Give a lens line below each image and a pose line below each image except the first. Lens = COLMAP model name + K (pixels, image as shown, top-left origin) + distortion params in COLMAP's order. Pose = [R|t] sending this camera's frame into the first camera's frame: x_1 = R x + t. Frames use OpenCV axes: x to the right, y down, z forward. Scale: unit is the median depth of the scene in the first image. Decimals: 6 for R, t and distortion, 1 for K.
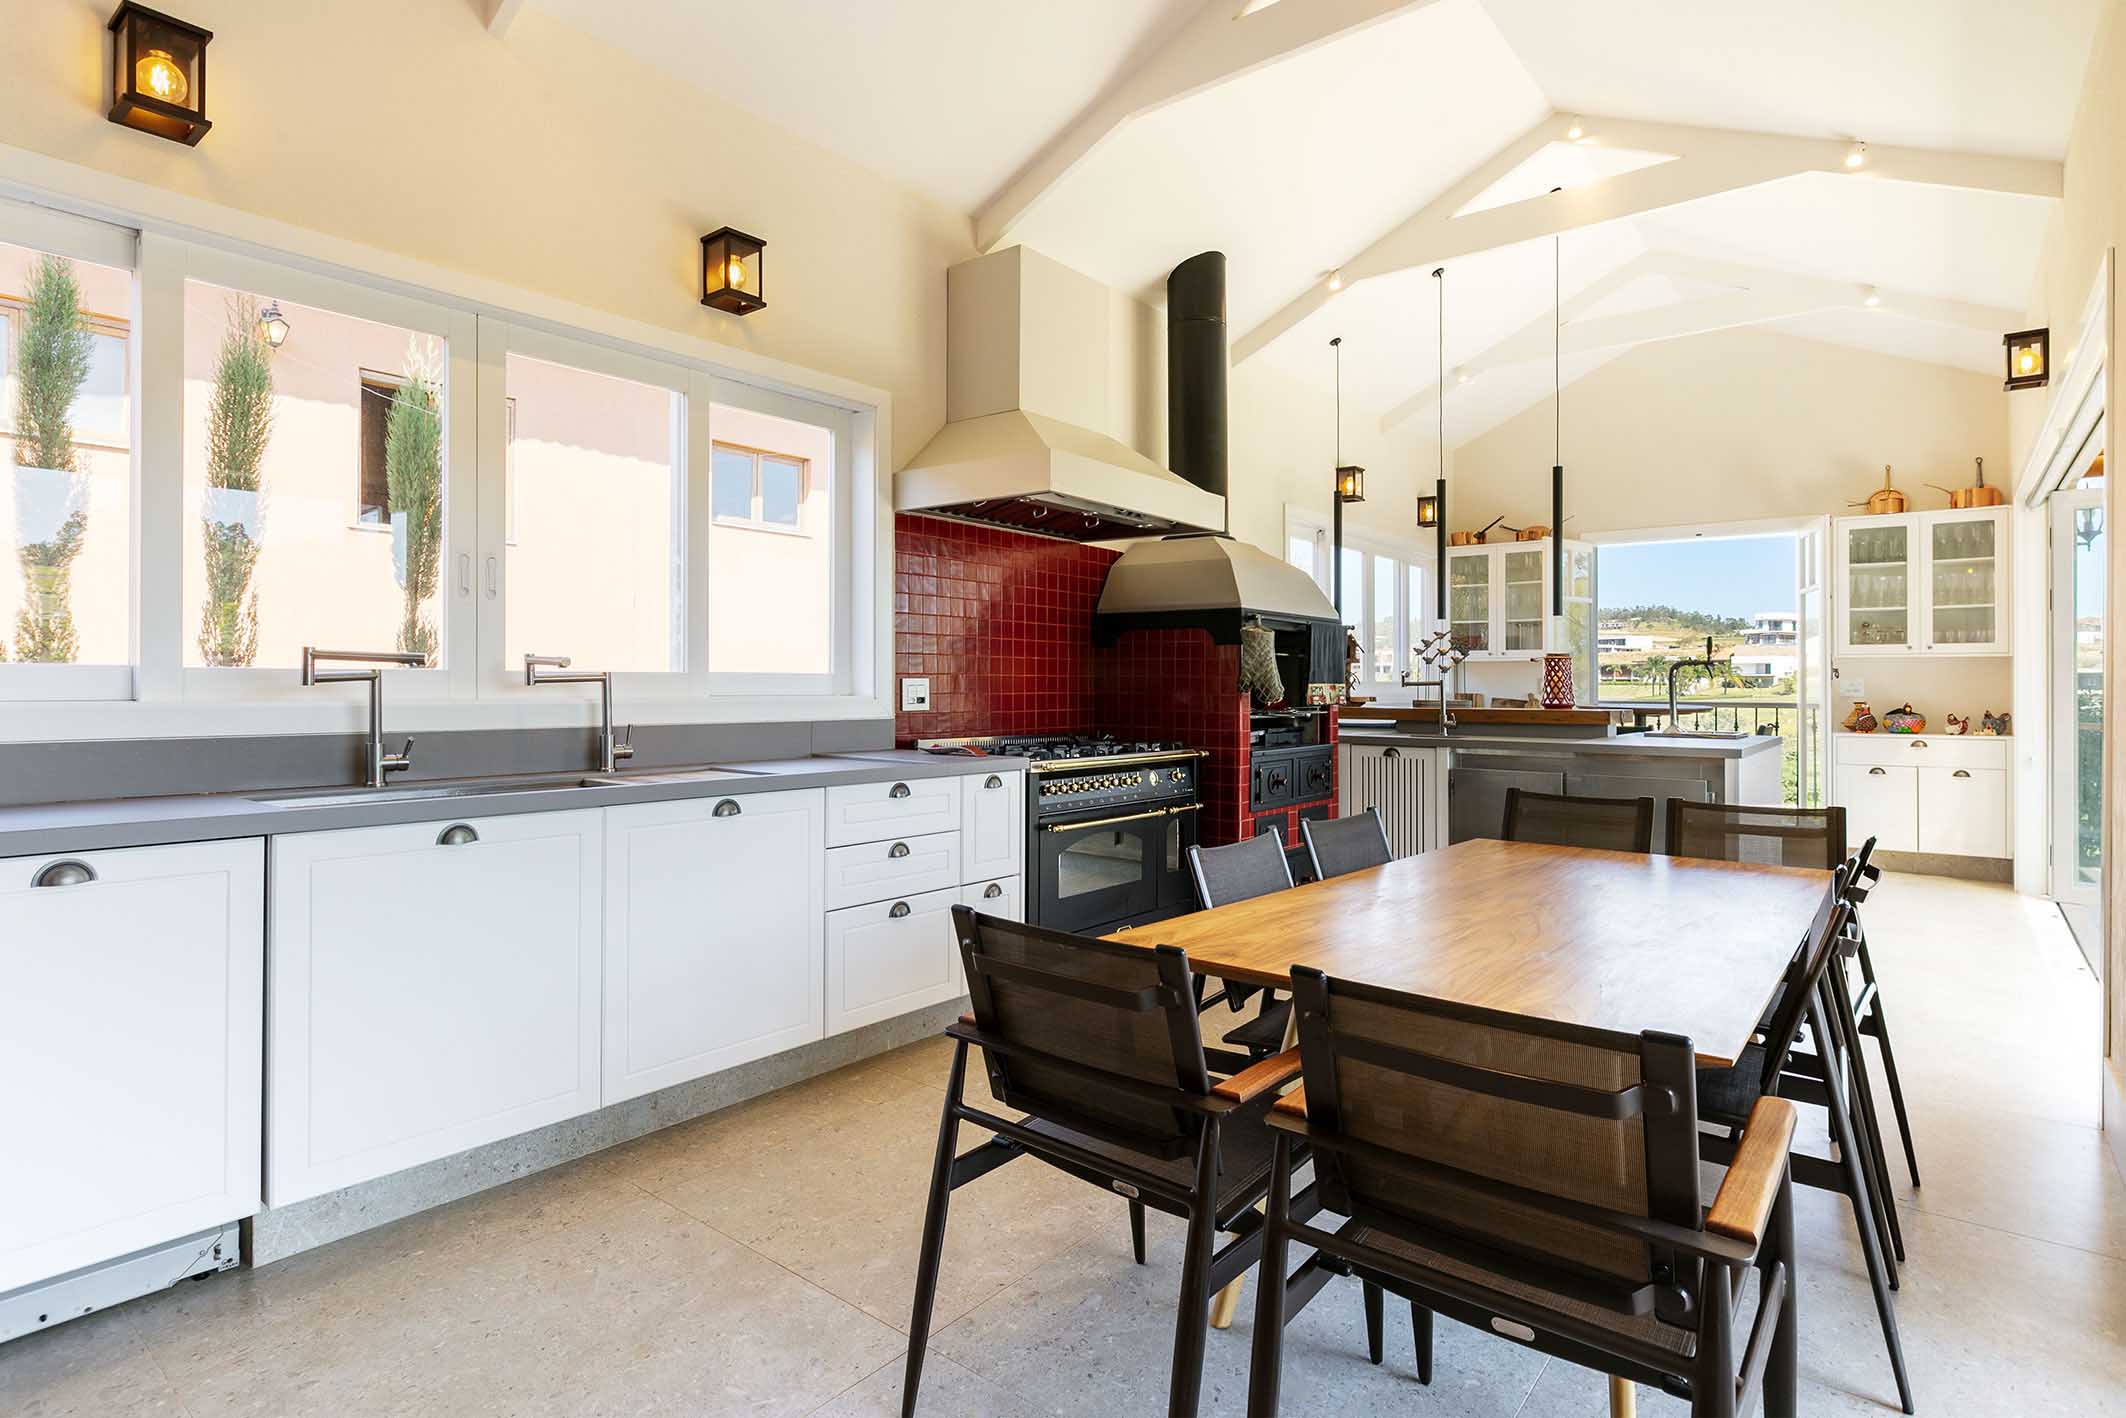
lens RADIAL K [[1112.1, 0, 1033.5], [0, 1112.1, 675.9], [0, 0, 1]] dist [-0.004981, 0.000587]
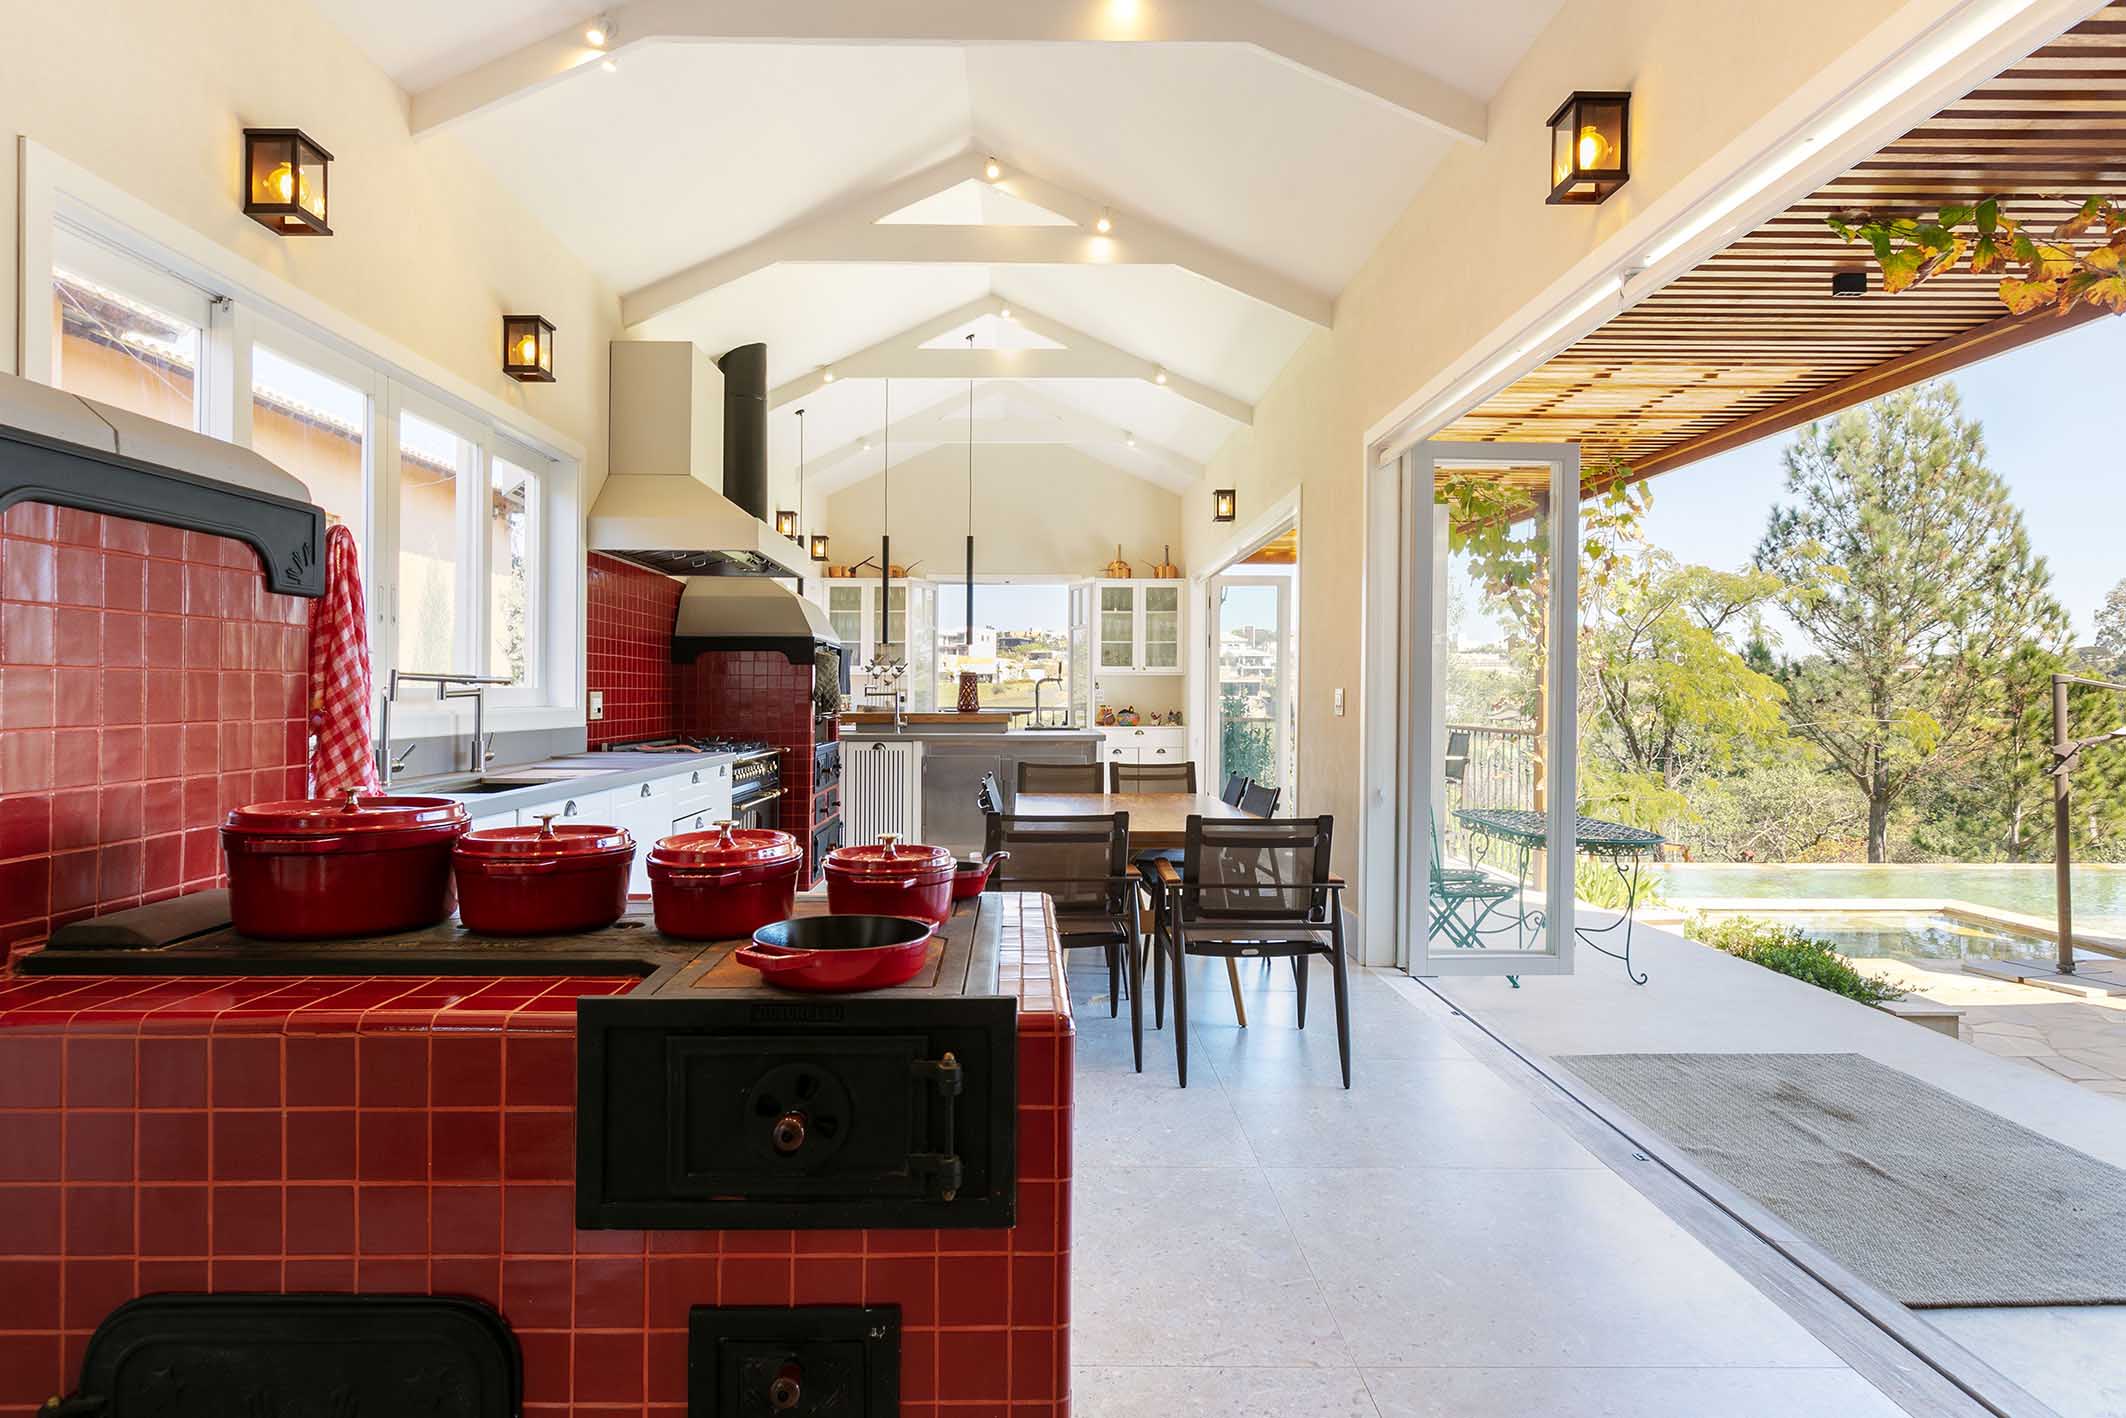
lens RADIAL K [[1217.7, 0, 1055.8], [0, 1217.7, 697.6], [0, 0, 1]] dist [0.000893, 0.000380]
pose [[0.760279, -0.005772, 0.649571, -0.529483], [-0.001630, 0.999940, 0.010794, -0.005812], [-0.649595, -0.009265, 0.760224, -0.271283]]
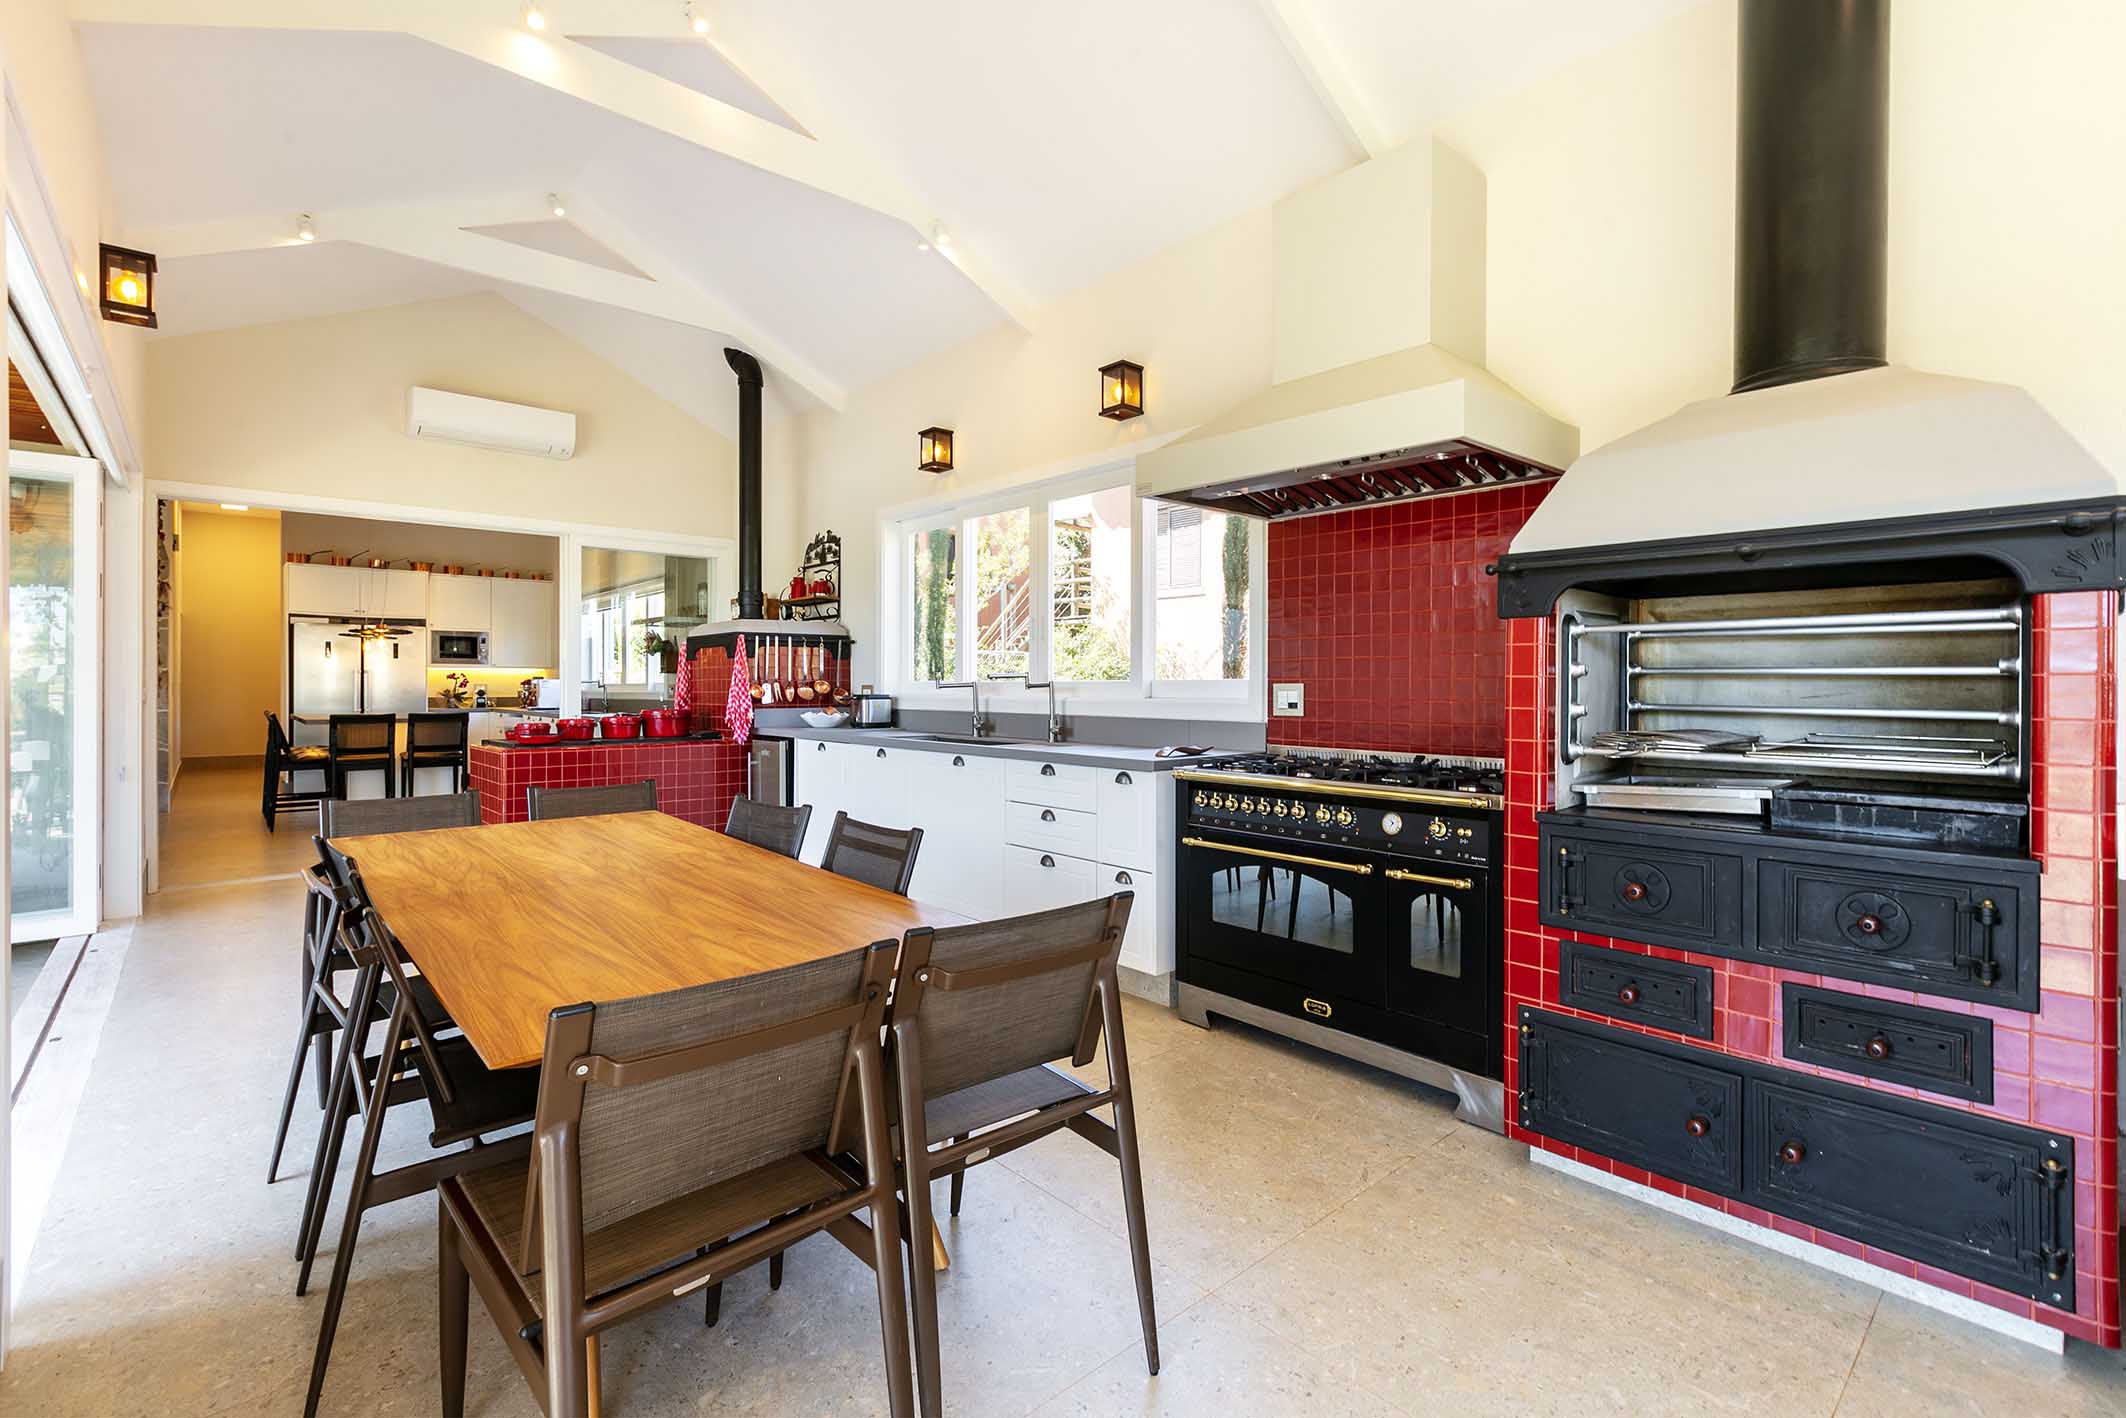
lens RADIAL K [[975.3, 0, 1063.4], [0, 975.3, 696.7], [0, 0, 1]] dist [0.000046, 0.001369]
pose [[-0.174068, 0.006593, -0.984712, 0.728059], [0.003050, 0.999976, 0.006156, 0.007349], [0.984729, -0.001931, -0.174084, 0.883154]]
